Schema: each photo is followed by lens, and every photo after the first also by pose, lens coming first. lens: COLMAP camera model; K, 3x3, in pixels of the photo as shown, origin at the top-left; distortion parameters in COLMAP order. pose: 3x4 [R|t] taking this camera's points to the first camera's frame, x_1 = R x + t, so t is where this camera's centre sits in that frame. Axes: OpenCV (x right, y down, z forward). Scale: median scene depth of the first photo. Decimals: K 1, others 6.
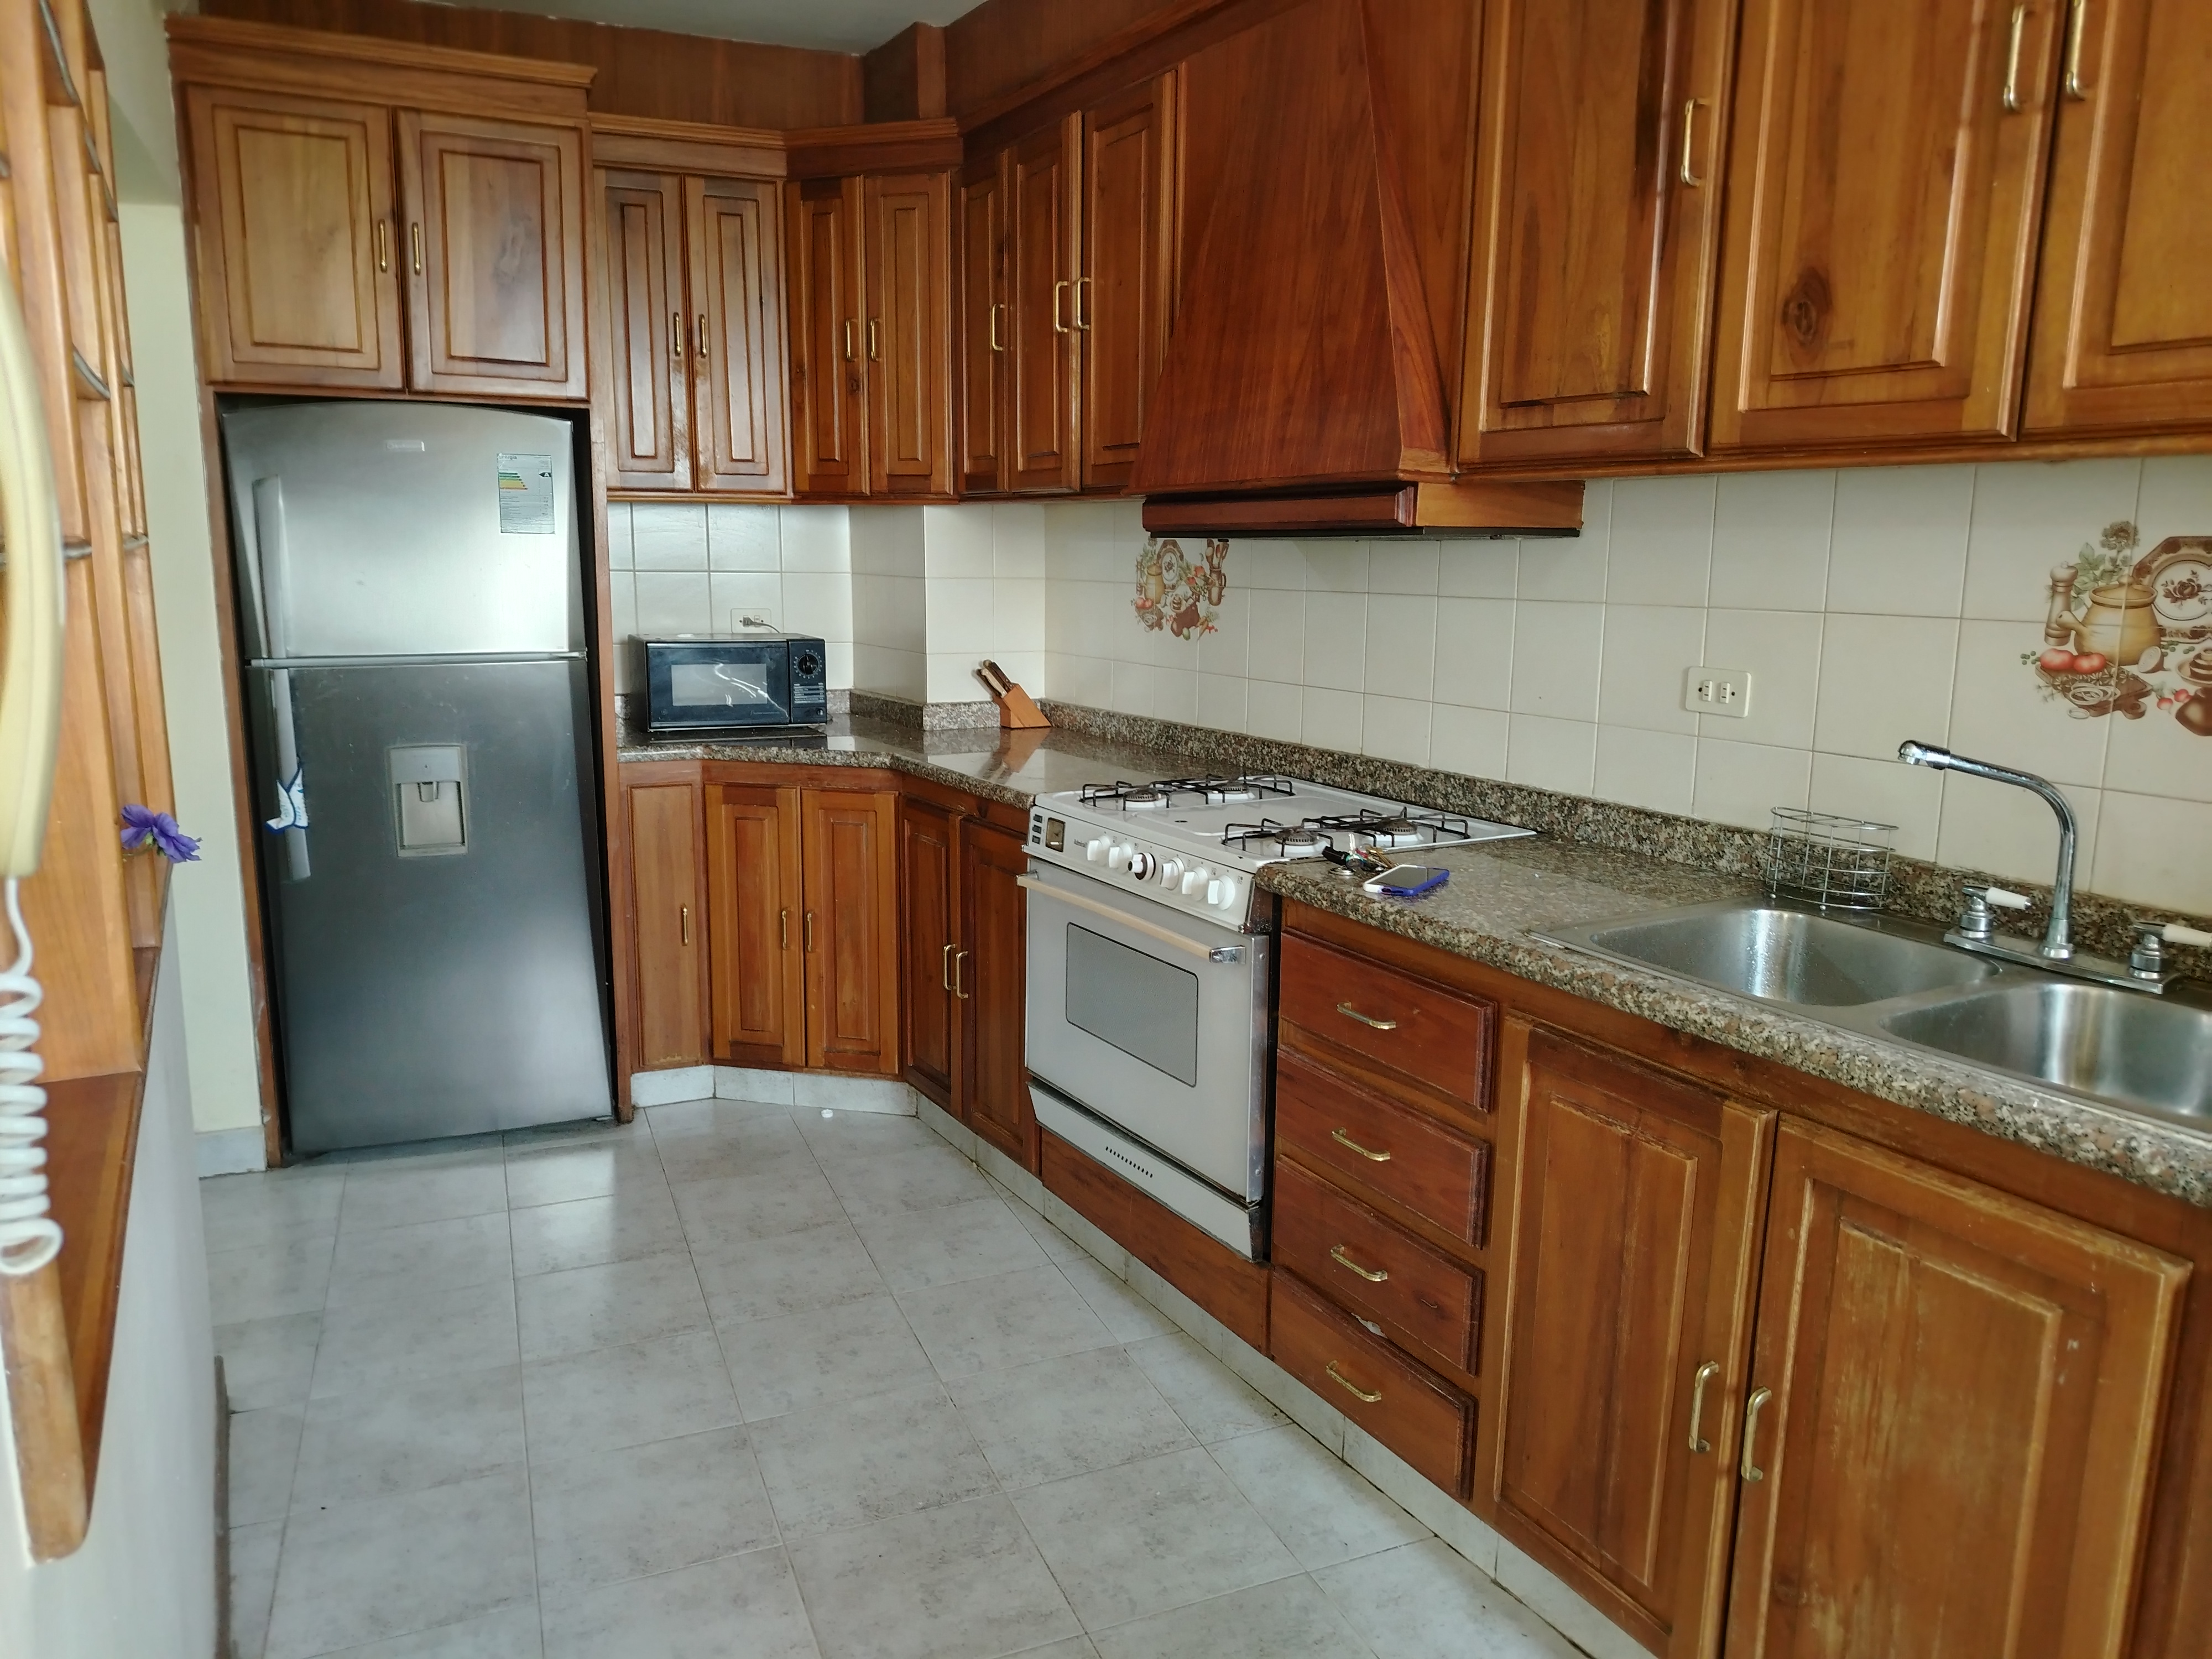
lens RADIAL K [[1527.6, 0, 1102.7], [0, 1527.6, 821.3], [0, 0, 1]] dist [0.003773, -0.000116]
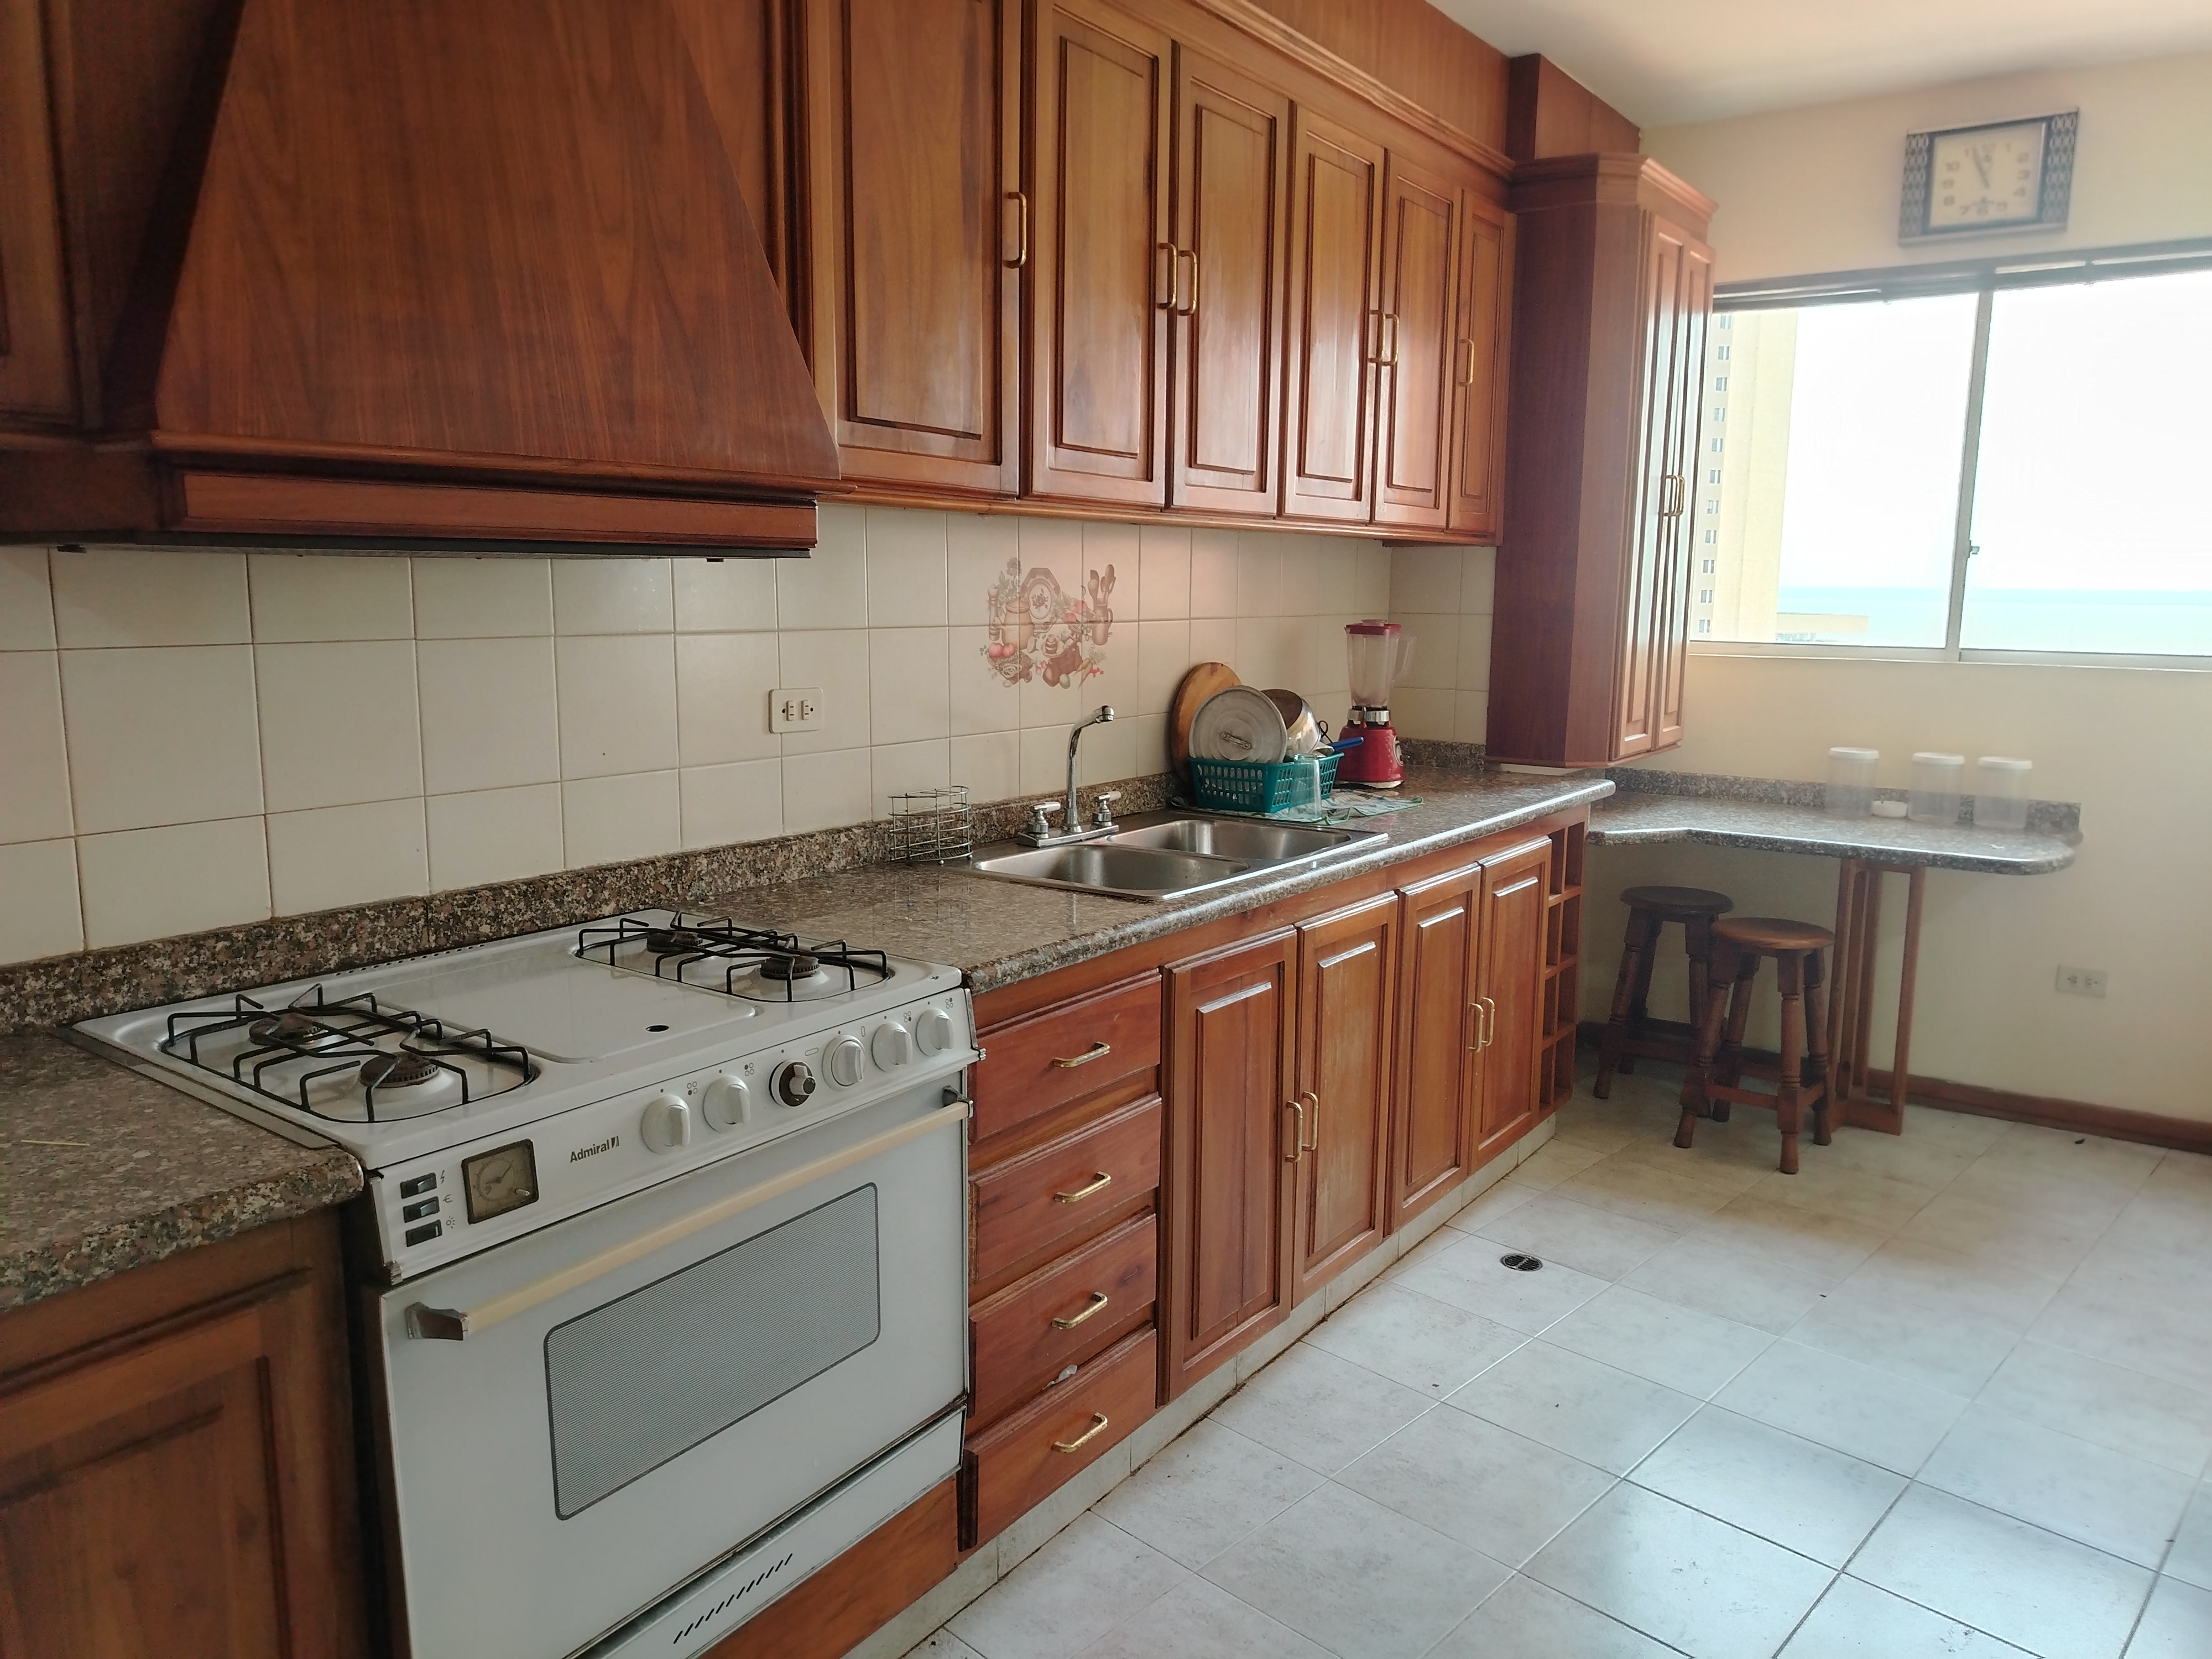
lens RADIAL K [[1527.6, 0, 1102.7], [0, 1527.6, 821.3], [0, 0, 1]] dist [0.003773, -0.000116]
pose [[-0.401113, -0.148947, 0.903838, -0.624364], [0.152777, 0.961994, 0.226332, -0.211176], [-0.903198, 0.228871, -0.363113, 1.180614]]
